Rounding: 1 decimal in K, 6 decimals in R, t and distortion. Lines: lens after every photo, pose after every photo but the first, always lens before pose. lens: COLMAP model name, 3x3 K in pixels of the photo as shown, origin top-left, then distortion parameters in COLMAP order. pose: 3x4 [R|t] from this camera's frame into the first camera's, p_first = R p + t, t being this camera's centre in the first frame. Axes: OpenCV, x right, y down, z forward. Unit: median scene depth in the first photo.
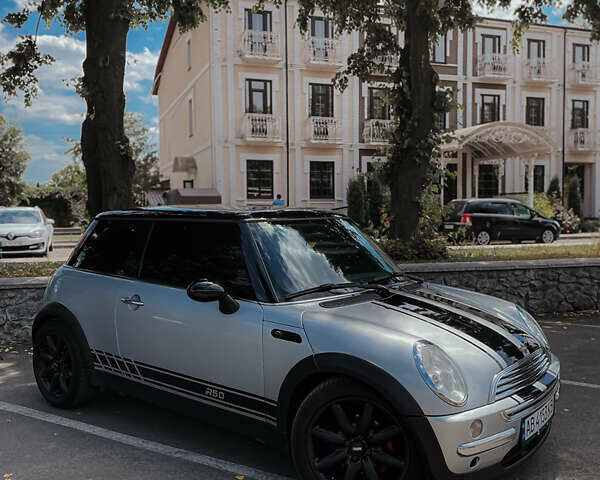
lens RADIAL K [[559.8, 0, 301.5], [0, 559.8, 239.9], [0, 0, 1]] dist [0.045294, 0.000000]
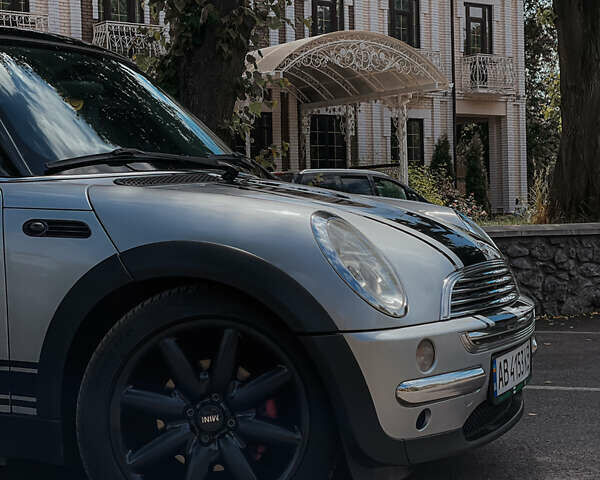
lens RADIAL K [[1111.9, 0, 265.4], [0, 1111.9, 234.8], [0, 0, 1]] dist [0.207894, 0.000000]
pose [[0.962914, -0.010708, 0.269594, -0.046571], [0.023268, 0.998785, -0.043434, 0.088848], [-0.268802, 0.048096, 0.961994, -0.006416]]
